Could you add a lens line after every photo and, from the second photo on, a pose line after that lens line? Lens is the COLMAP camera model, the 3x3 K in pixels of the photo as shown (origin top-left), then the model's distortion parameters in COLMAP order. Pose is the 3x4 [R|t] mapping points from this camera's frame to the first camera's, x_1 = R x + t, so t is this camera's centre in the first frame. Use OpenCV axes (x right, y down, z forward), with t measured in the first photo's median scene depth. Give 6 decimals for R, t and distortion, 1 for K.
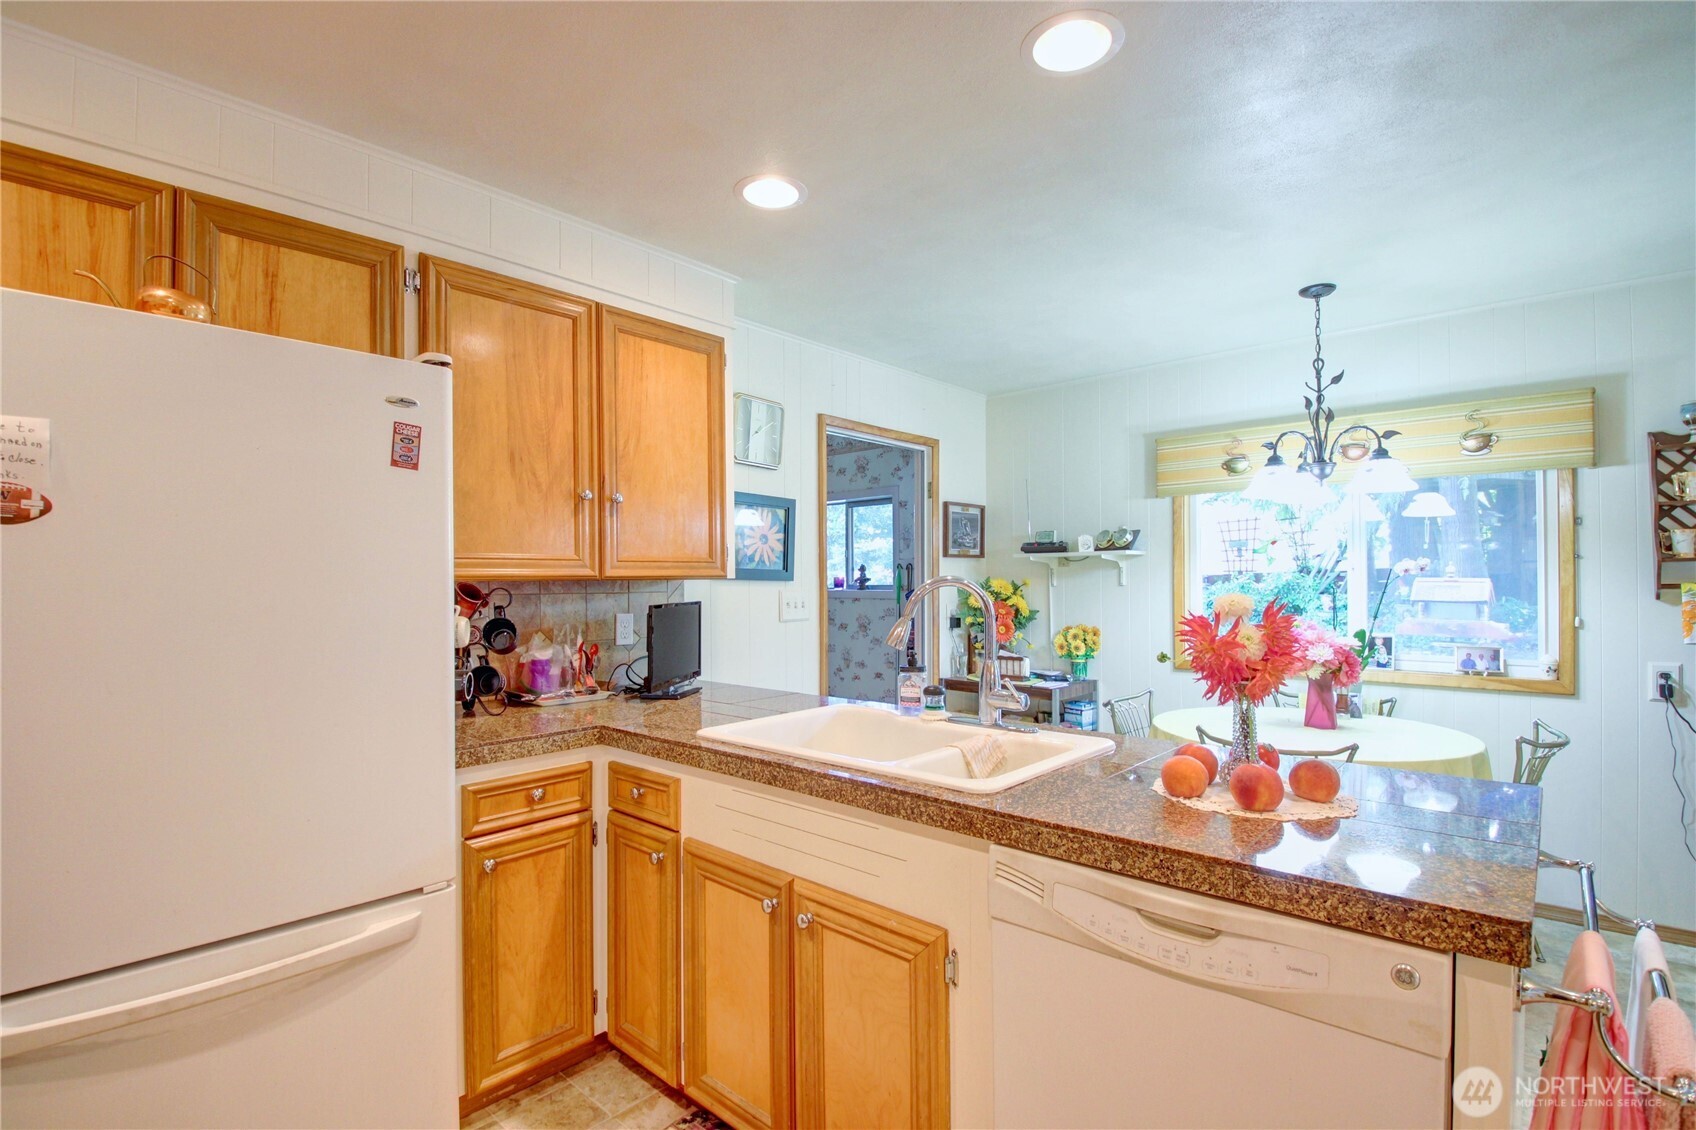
lens RADIAL K [[792.9, 0, 819.7], [0, 792.9, 577.4], [0, 0, 1]] dist [-0.007844, -0.013095]
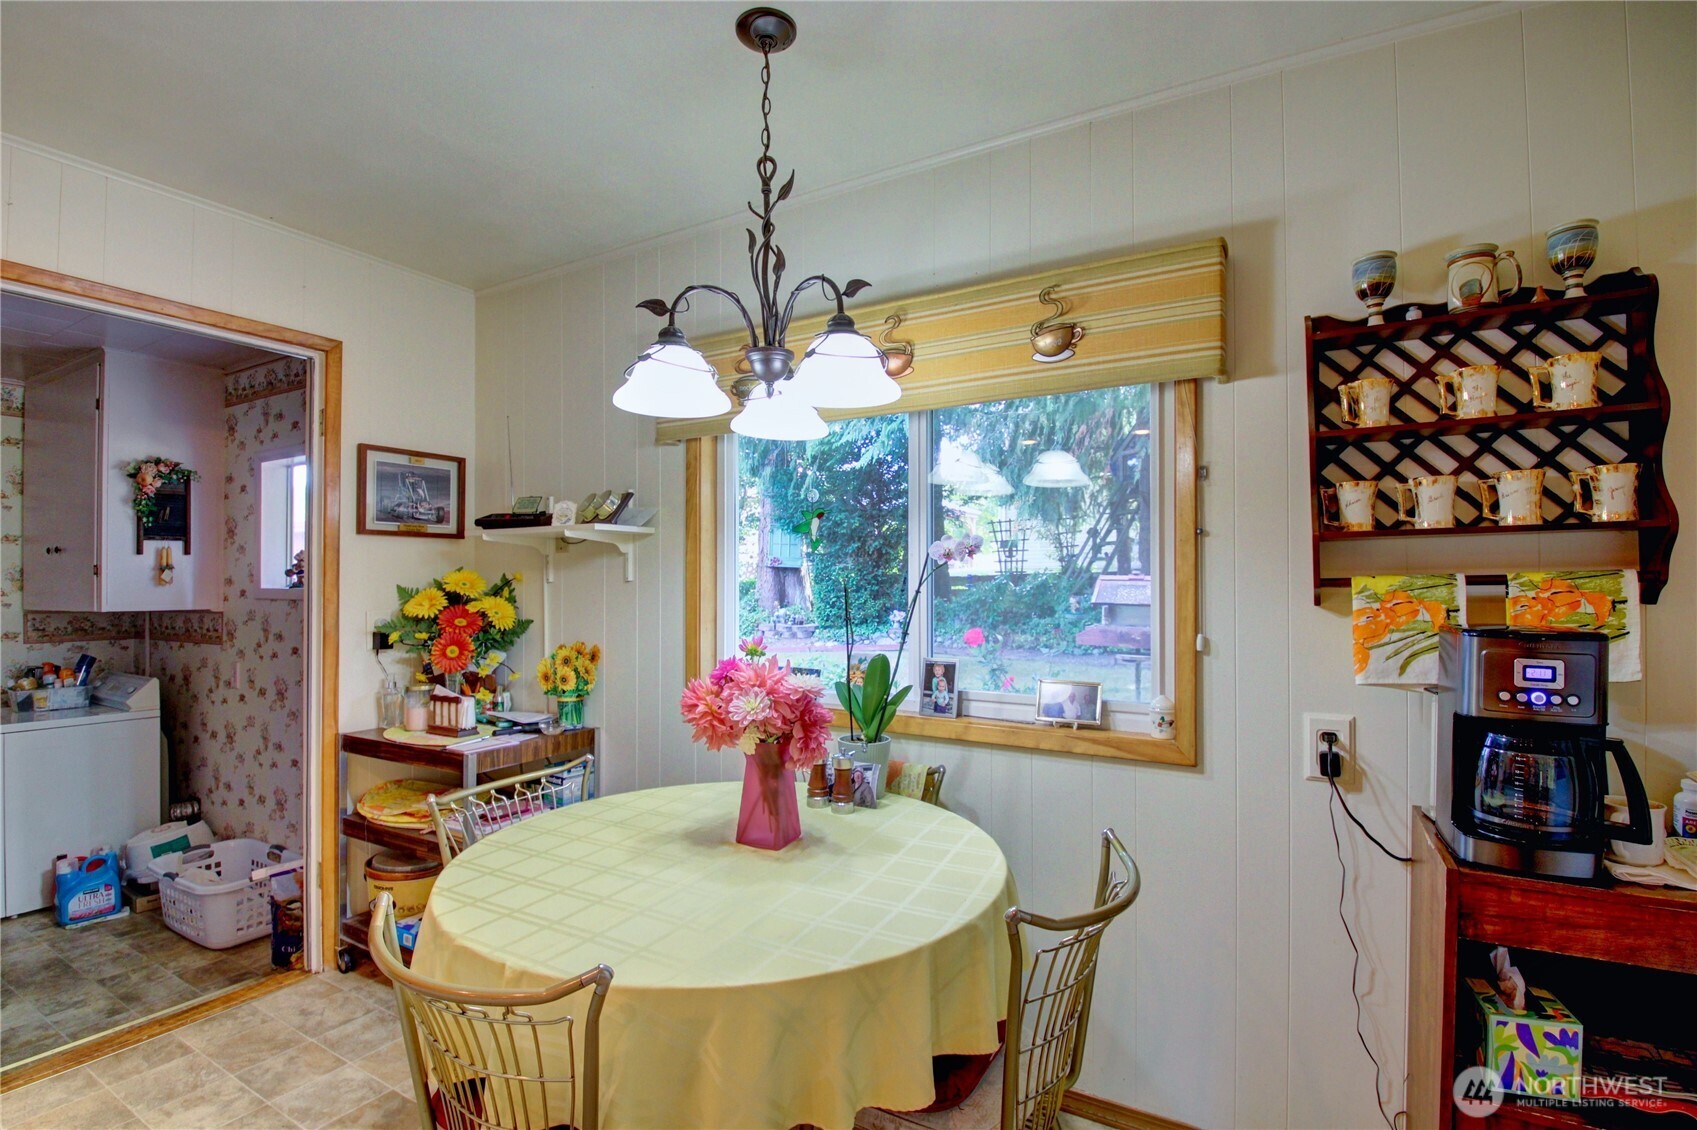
lens RADIAL K [[793.3, 0, 828.1], [0, 793.3, 579.0], [0, 0, 1]] dist [-0.007844, -0.013095]
pose [[0.978391, 0.005341, 0.206696, 0.563571], [-0.005509, 0.999985, 0.000237, 0.009934], [-0.206692, -0.001370, 0.978405, 0.462083]]
